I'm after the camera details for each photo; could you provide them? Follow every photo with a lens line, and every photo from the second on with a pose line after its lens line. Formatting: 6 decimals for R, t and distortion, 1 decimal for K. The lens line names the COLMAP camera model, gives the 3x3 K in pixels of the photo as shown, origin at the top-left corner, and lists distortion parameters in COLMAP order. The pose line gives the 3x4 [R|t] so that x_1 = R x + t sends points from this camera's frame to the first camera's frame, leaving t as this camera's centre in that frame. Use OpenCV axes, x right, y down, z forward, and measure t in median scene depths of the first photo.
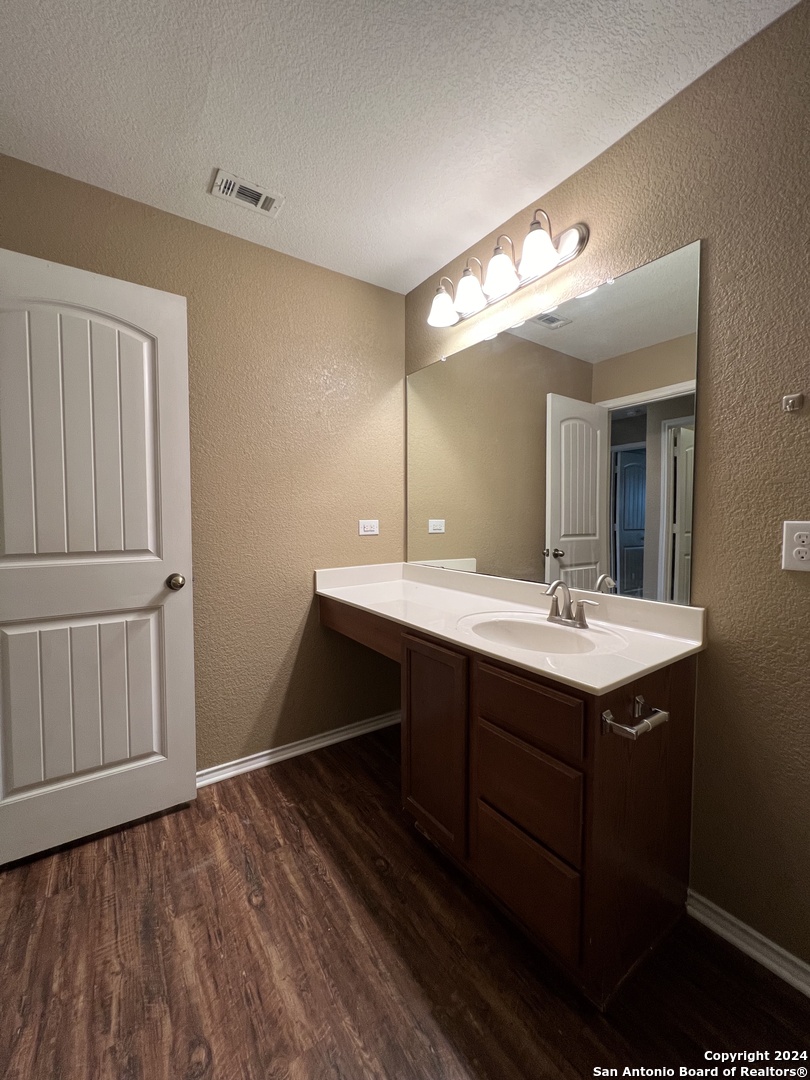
lens RADIAL K [[430.4, 0, 410.0], [0, 430.4, 536.7], [0, 0, 1]] dist [-0.000510, 0.000164]
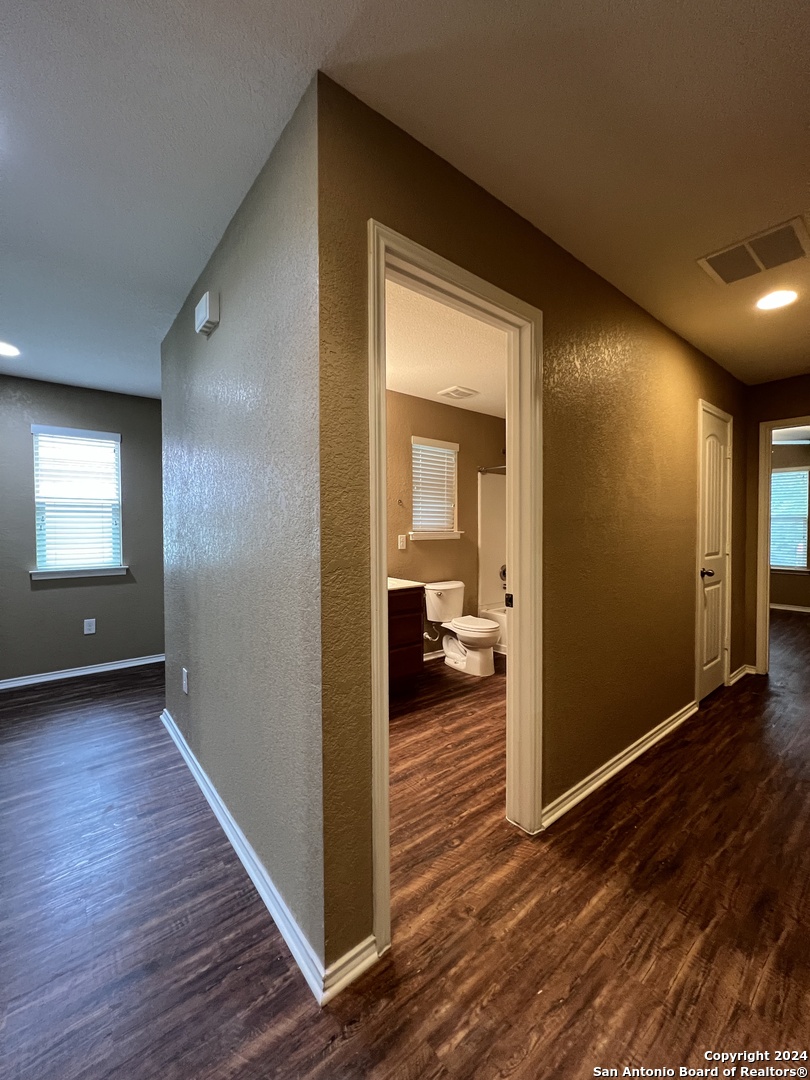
lens RADIAL K [[430.4, 0, 402.0], [0, 430.4, 539.2], [0, 0, 1]] dist [-0.000510, 0.000164]
pose [[-0.065909, -0.025849, 0.997491, -2.541487], [0.048659, 0.998392, 0.029087, -0.101877], [-0.996639, 0.050454, -0.064545, 1.173863]]
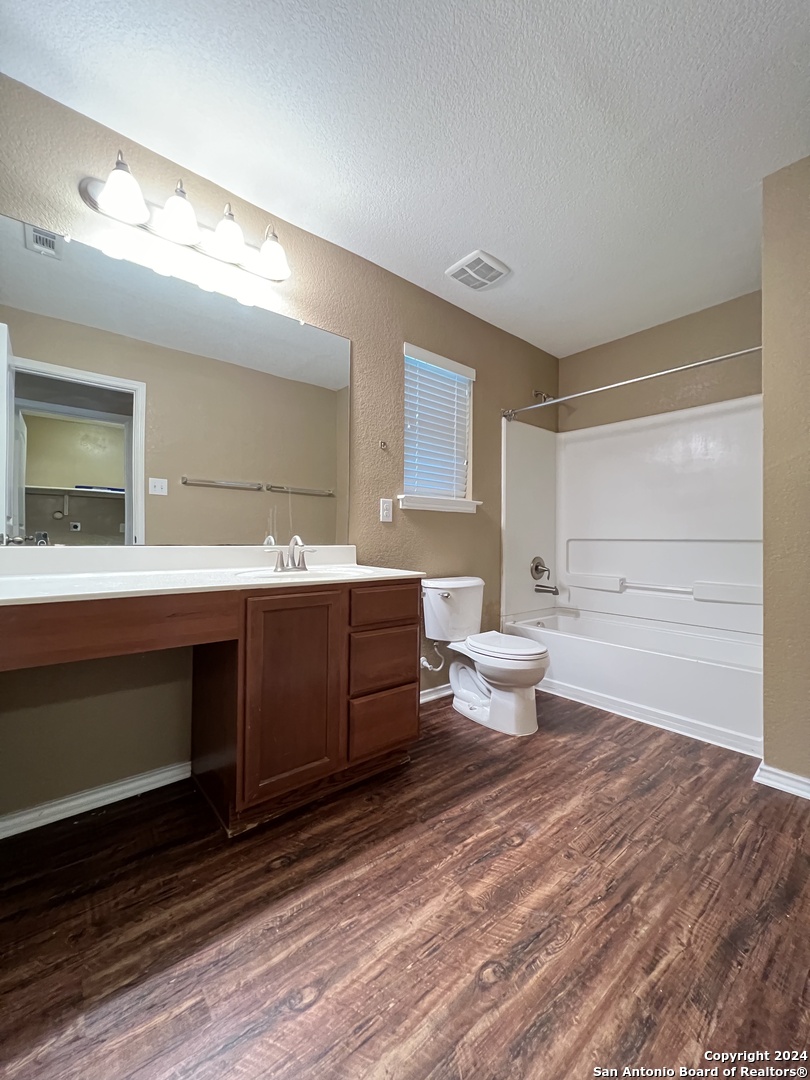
lens RADIAL K [[430.4, 0, 401.0], [0, 430.4, 537.5], [0, 0, 1]] dist [-0.000510, 0.000164]
pose [[-0.077511, 0.003202, 0.996986, -1.242612], [0.037201, 0.999308, -0.000317, 0.157379], [-0.996297, 0.037064, -0.077577, 1.050501]]
